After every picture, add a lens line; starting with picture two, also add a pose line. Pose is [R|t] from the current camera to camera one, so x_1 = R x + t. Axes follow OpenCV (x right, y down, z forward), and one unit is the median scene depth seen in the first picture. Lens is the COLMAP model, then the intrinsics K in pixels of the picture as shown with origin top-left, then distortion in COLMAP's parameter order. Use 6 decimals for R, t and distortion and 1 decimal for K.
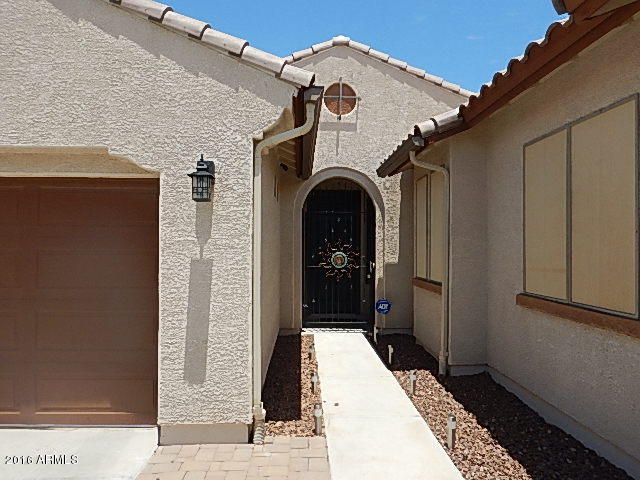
lens RADIAL K [[452.5, 0, 320.0], [0, 452.5, 240.0], [0, 0, 1]] dist [-0.000823, -0.000214]
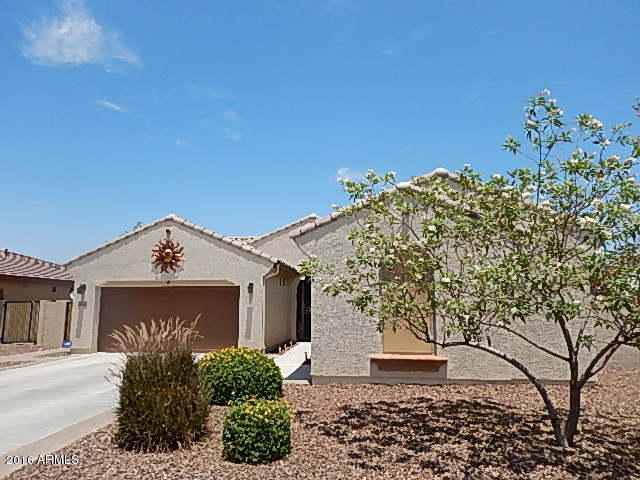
lens RADIAL K [[452.5, 0, 320.0], [0, 452.5, 240.0], [0, 0, 1]] dist [-0.000823, -0.000214]
pose [[0.990600, -0.025443, -0.134406, 0.873699], [0.007564, 0.991235, -0.131895, -0.014858], [0.136584, 0.129638, 0.982109, -2.822916]]
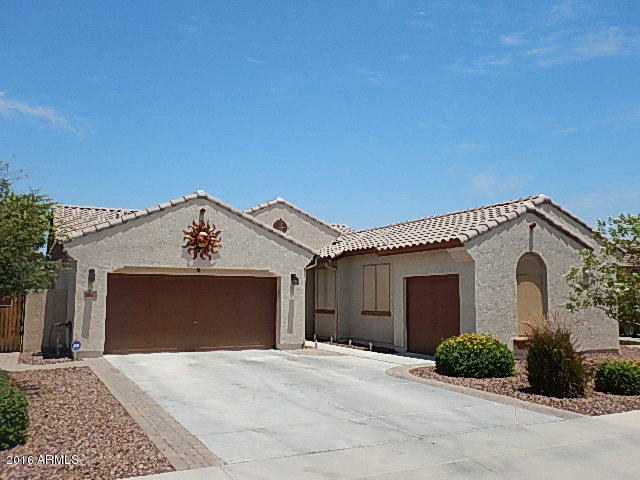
lens RADIAL K [[568.0, 0, 320.0], [0, 568.0, 240.0], [0, 0, 1]] dist [-0.016553, -0.005478]
pose [[0.907963, 0.041783, 0.416962, -1.990332], [-0.006336, 0.996272, -0.086037, -0.046821], [-0.419003, 0.075476, 0.904843, -3.336972]]
